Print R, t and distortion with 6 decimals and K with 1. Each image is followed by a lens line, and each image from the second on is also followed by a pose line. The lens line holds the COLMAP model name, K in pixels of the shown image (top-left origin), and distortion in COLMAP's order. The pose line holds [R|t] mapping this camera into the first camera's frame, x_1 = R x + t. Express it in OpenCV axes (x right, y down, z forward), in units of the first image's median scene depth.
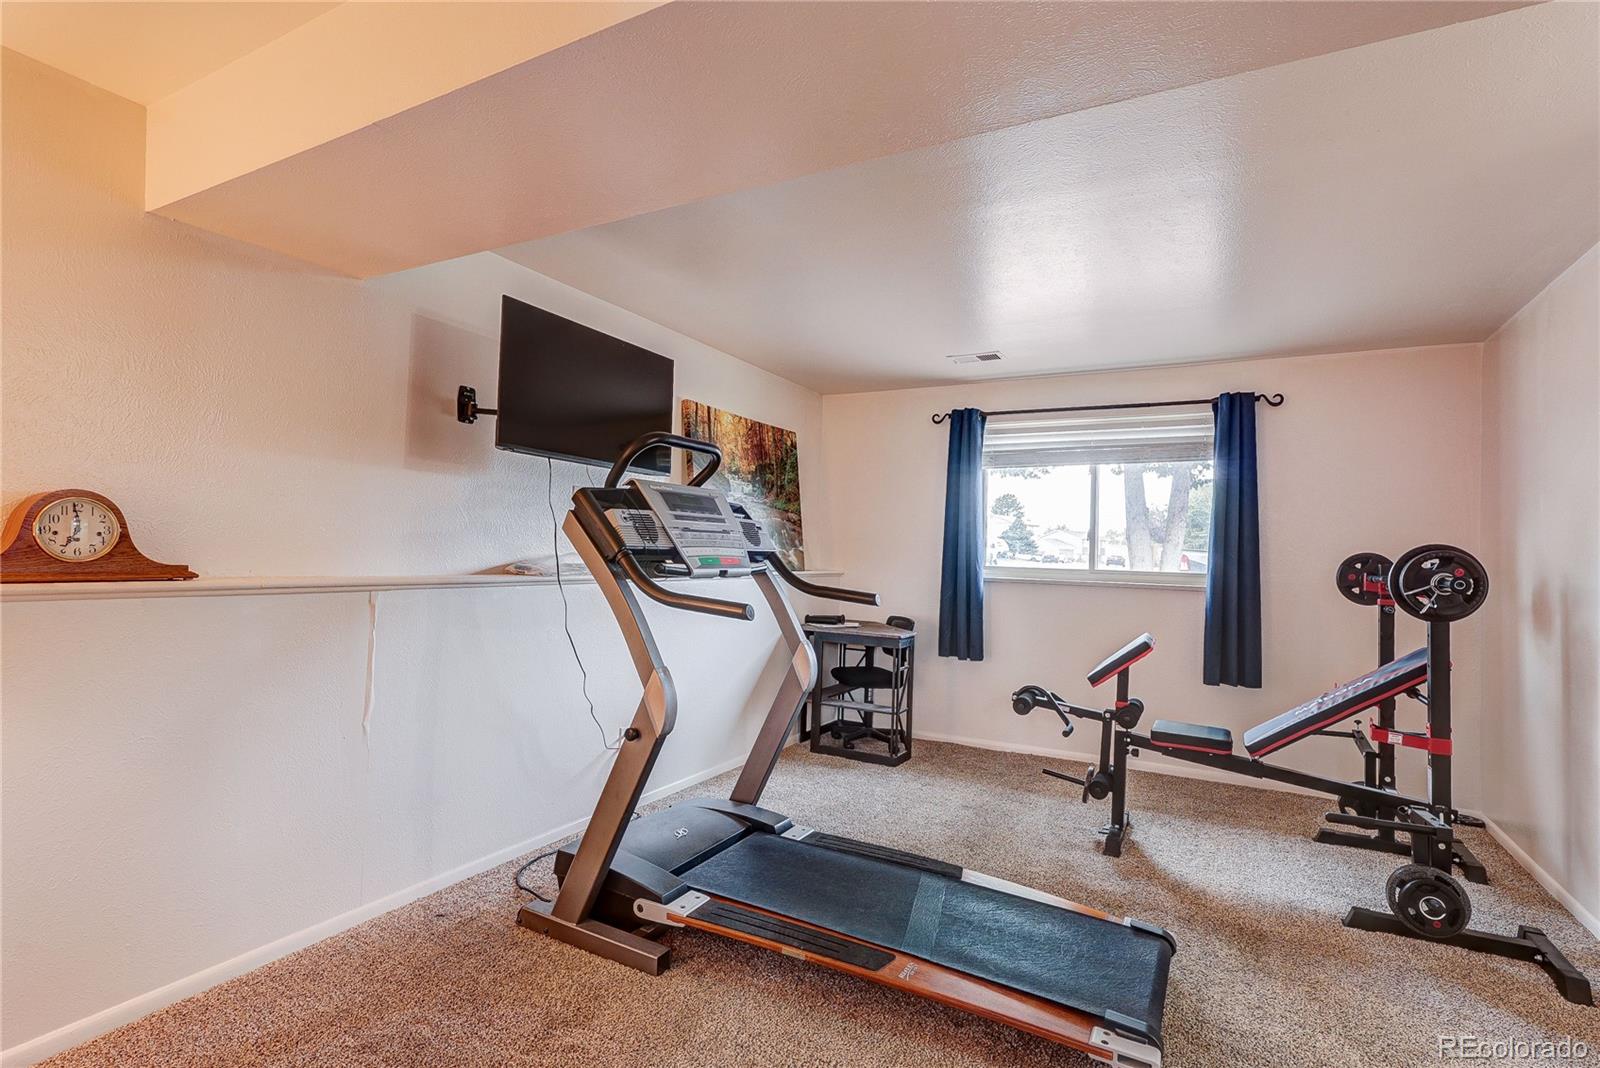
lens RADIAL K [[748.1, 0, 800.0], [0, 748.1, 534.0], [0, 0, 1]] dist [-0.000285, -0.000130]
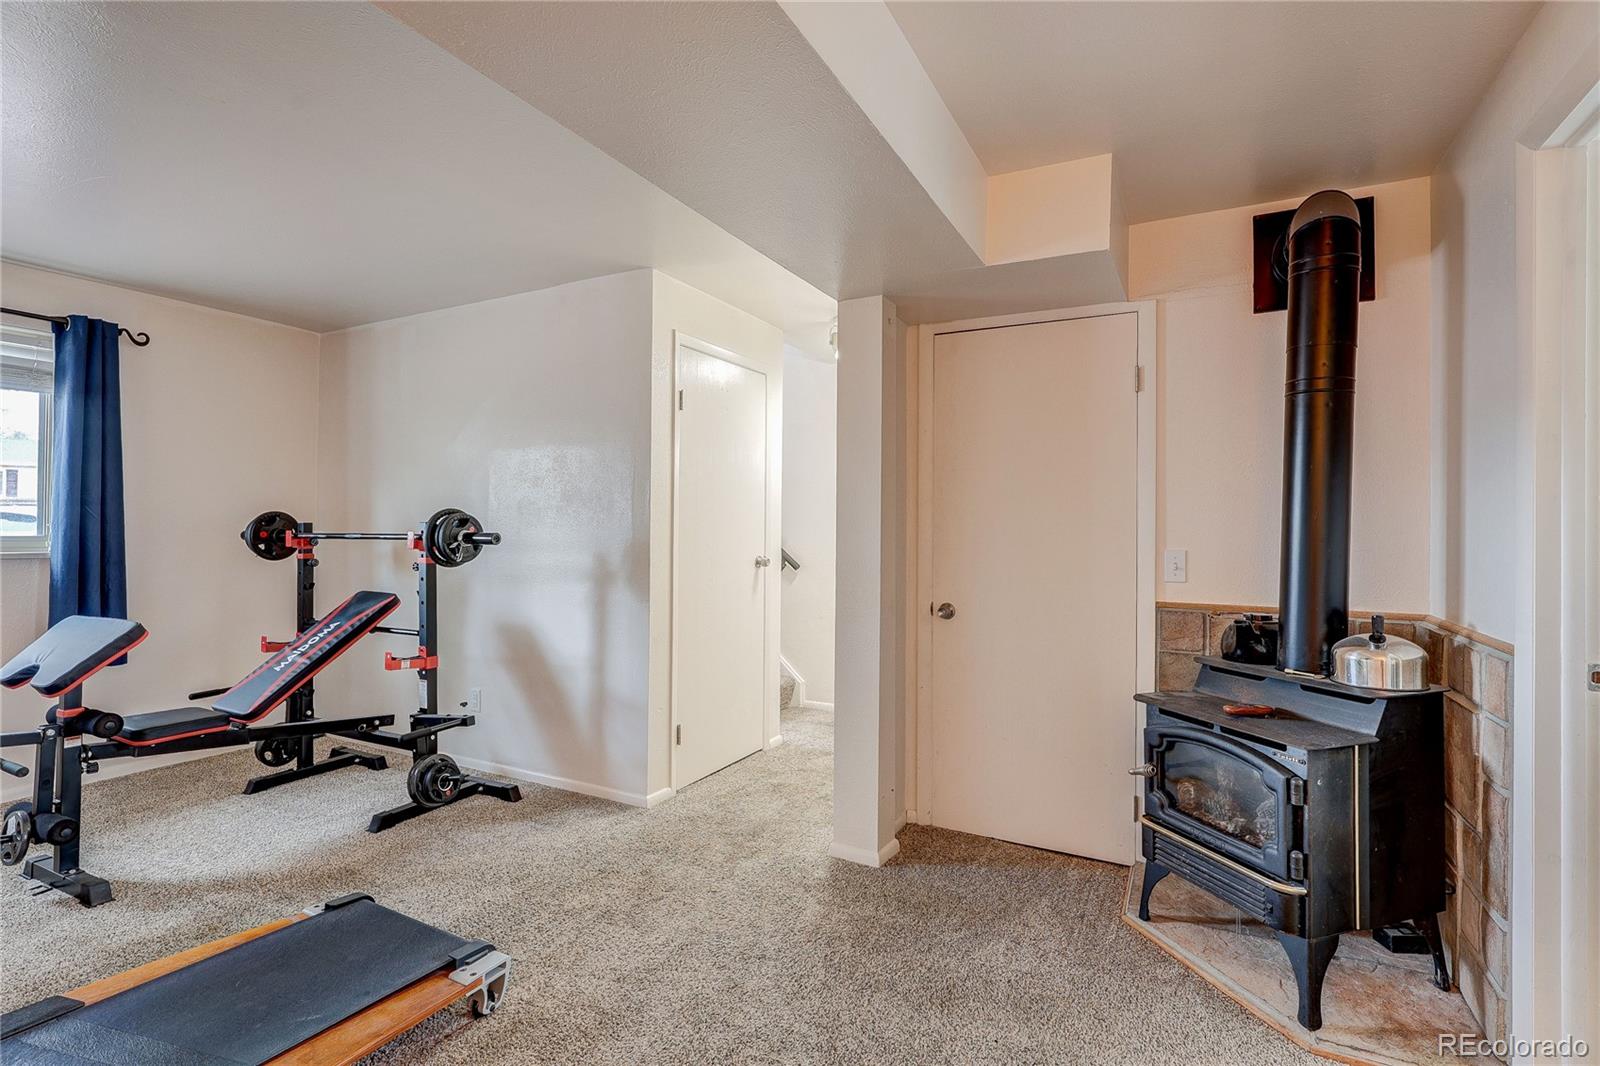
lens RADIAL K [[749.4, 0, 787.1], [0, 749.4, 522.5], [0, 0, 1]] dist [-0.001698, -0.000125]
pose [[0.011332, -0.020090, 0.999734, -0.325692], [-0.034944, 0.999179, 0.020475, -0.006855], [-0.999325, -0.035167, 0.010620, 0.273943]]
